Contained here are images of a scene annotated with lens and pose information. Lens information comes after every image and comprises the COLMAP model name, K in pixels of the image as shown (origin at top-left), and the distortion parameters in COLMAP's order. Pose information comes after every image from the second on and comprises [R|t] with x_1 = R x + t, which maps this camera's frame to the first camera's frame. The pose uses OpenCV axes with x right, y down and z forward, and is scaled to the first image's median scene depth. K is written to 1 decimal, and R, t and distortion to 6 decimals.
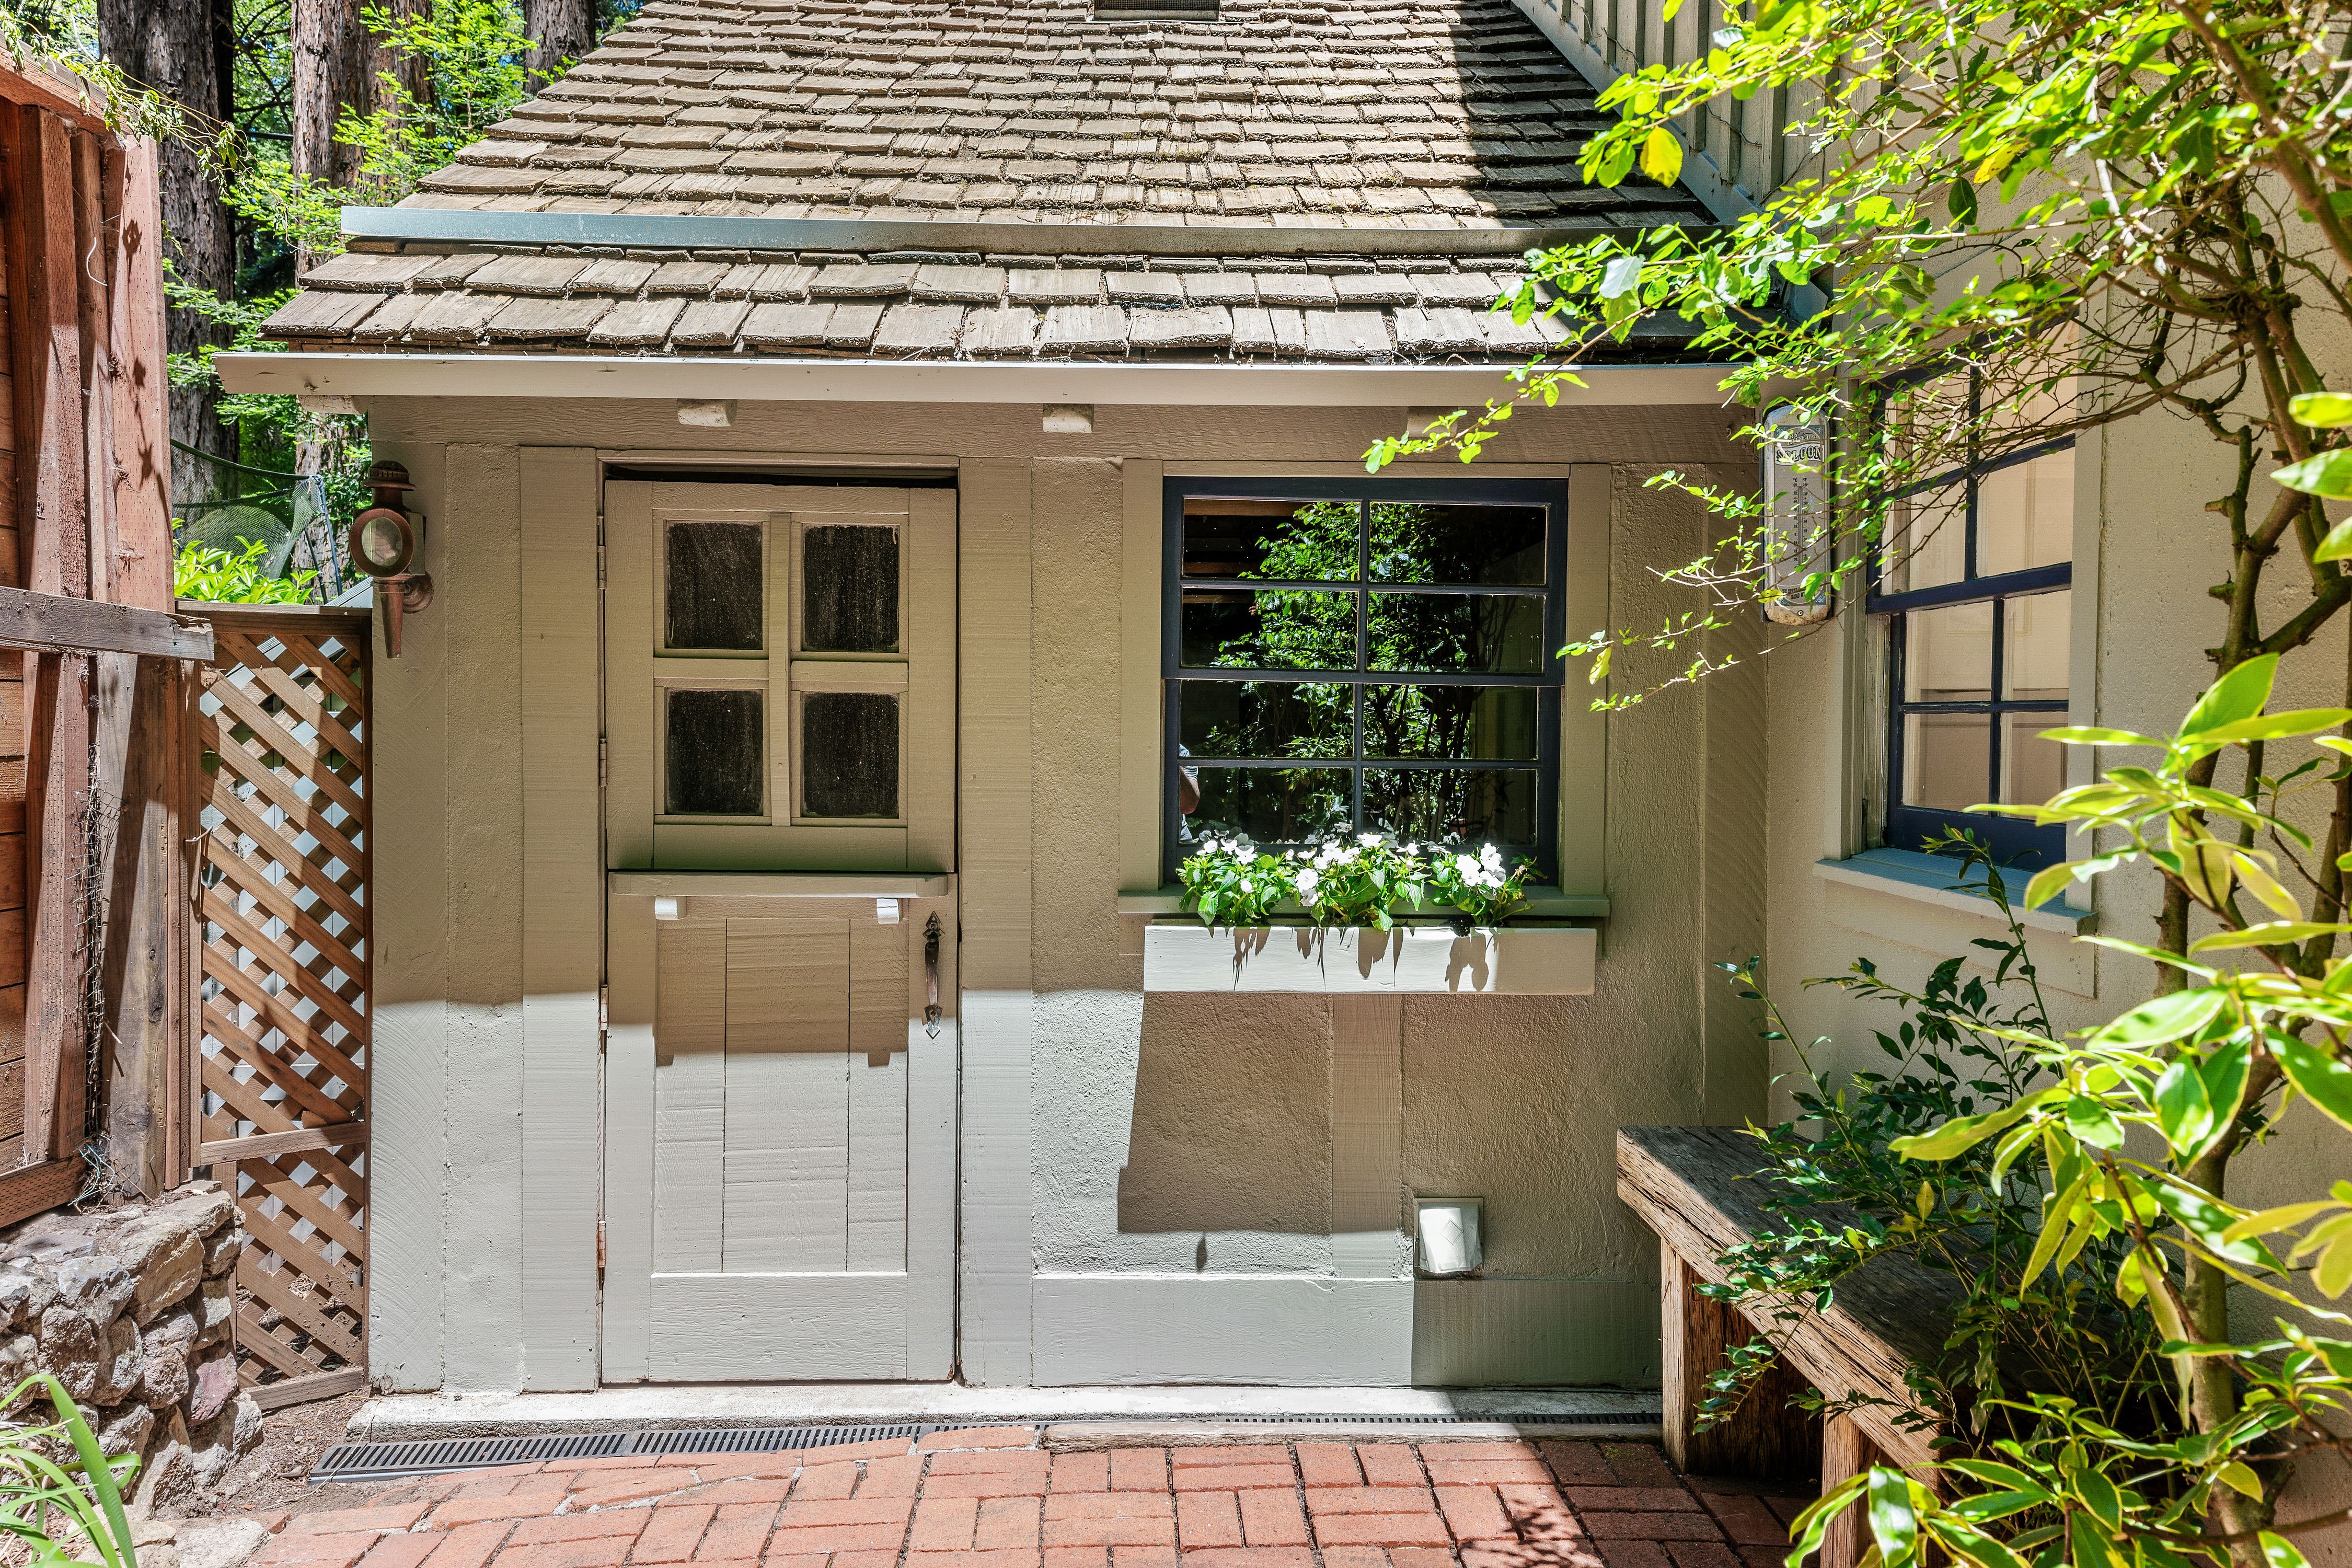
lens RADIAL K [[1952.4, 0, 1176.0], [0, 1952.4, 784.0], [0, 0, 1]] dist [0.001824, 0.636279]
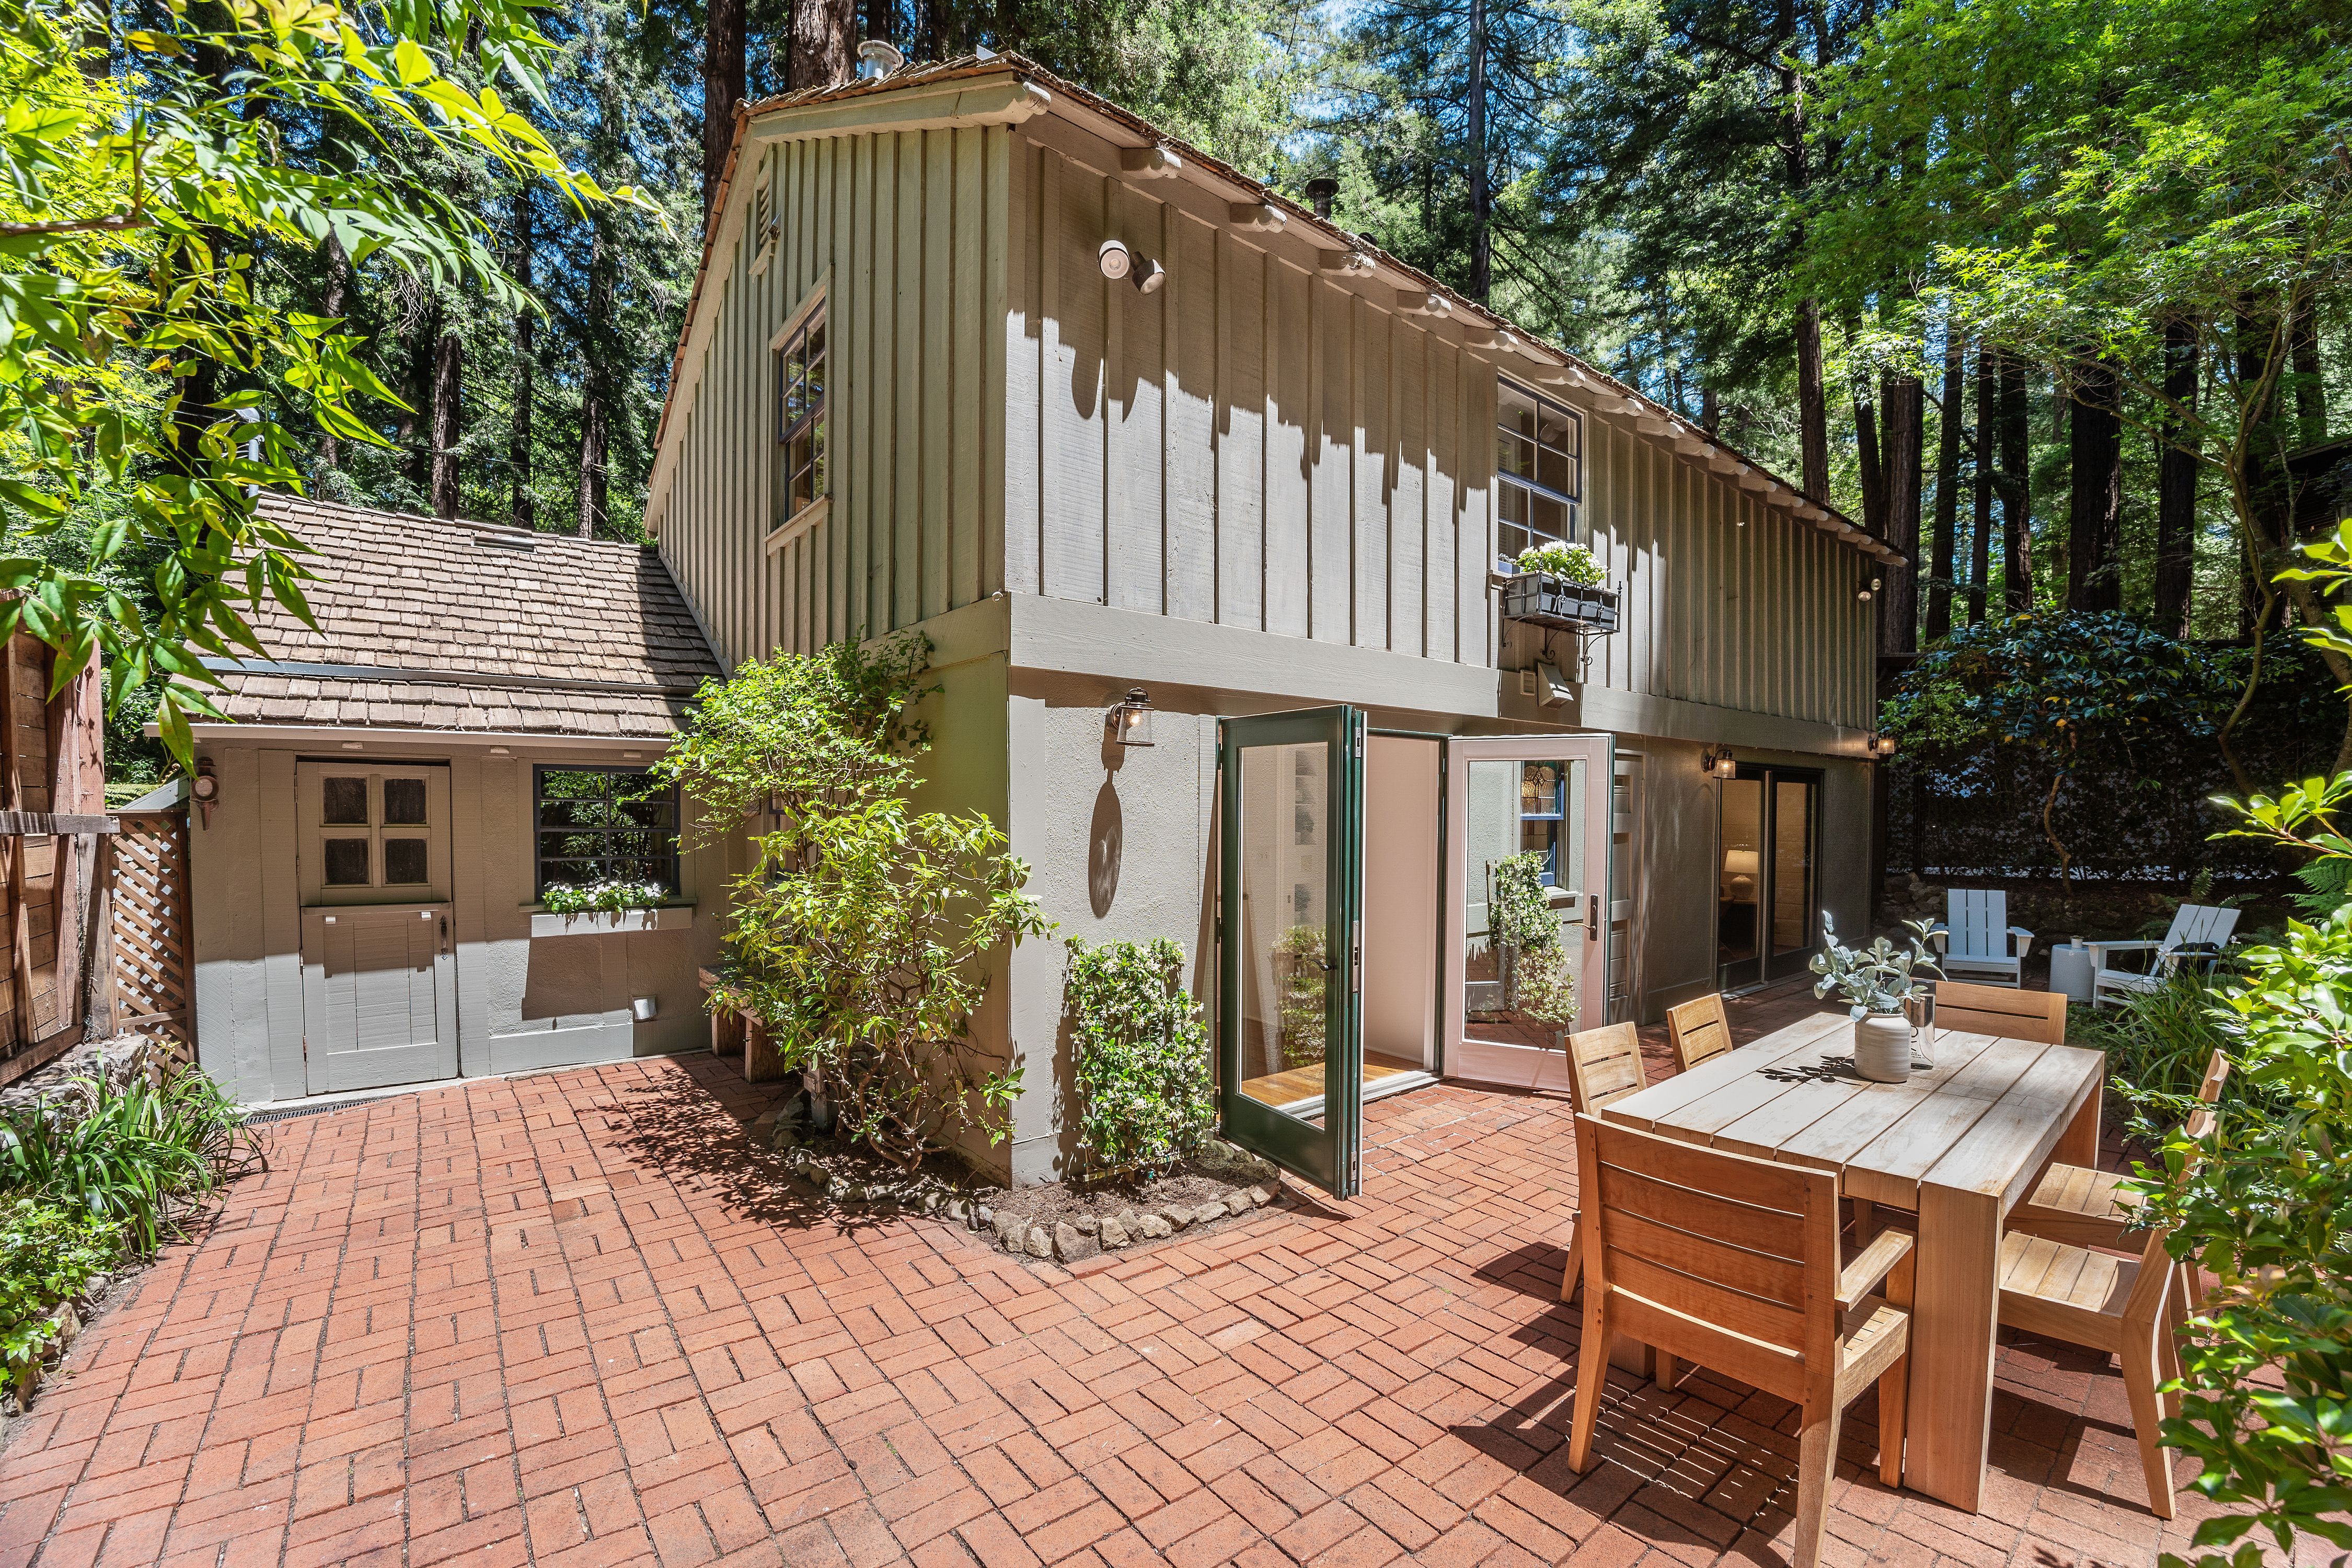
lens RADIAL K [[963.3, 0, 1163.4], [0, 963.3, 842.9], [0, 0, 1]] dist [-0.046454, 0.000432]
pose [[0.801974, -0.023009, 0.596916, -0.096092], [0.015835, 0.999726, 0.017262, -0.046906], [-0.597149, -0.004392, 0.802118, -0.718446]]
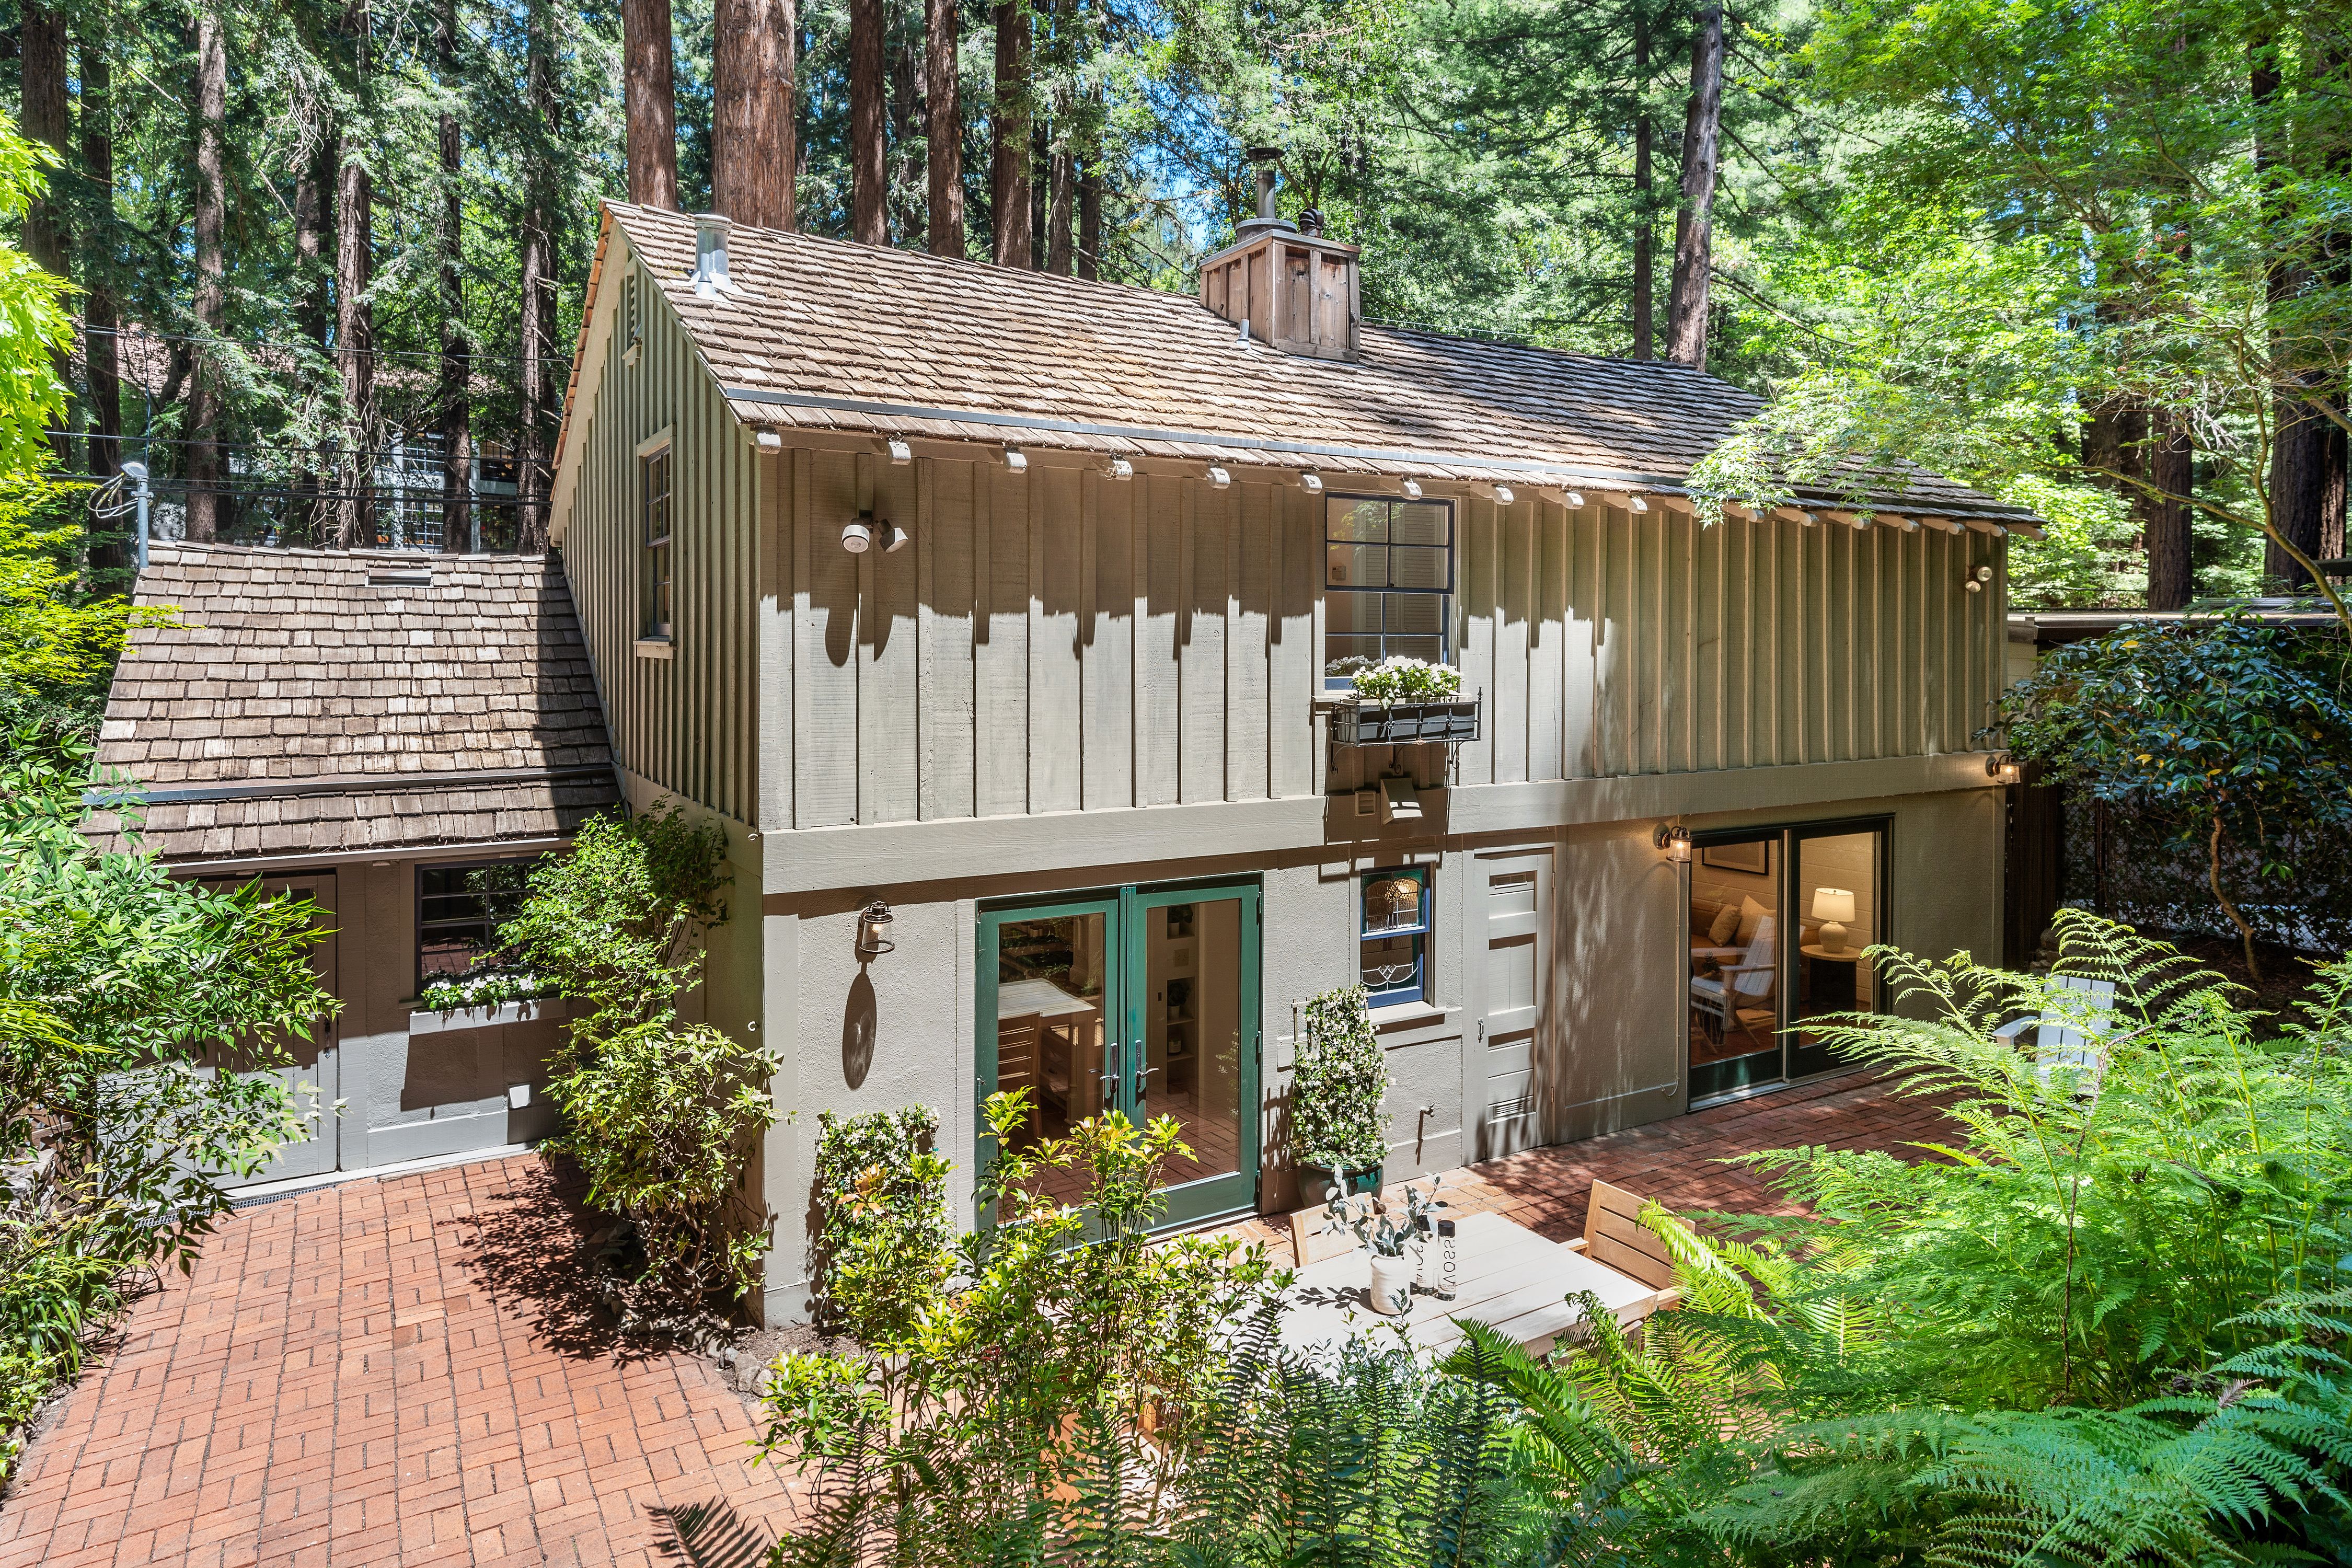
lens RADIAL K [[1379.4, 0, 1170.1], [0, 1379.4, 674.3], [0, 0, 1]] dist [0.015648, 0.000745]
pose [[0.872097, -0.013435, 0.489149, -0.033137], [0.016957, 0.999852, -0.002771, -0.431164], [-0.489040, 0.010711, 0.872196, -1.497951]]
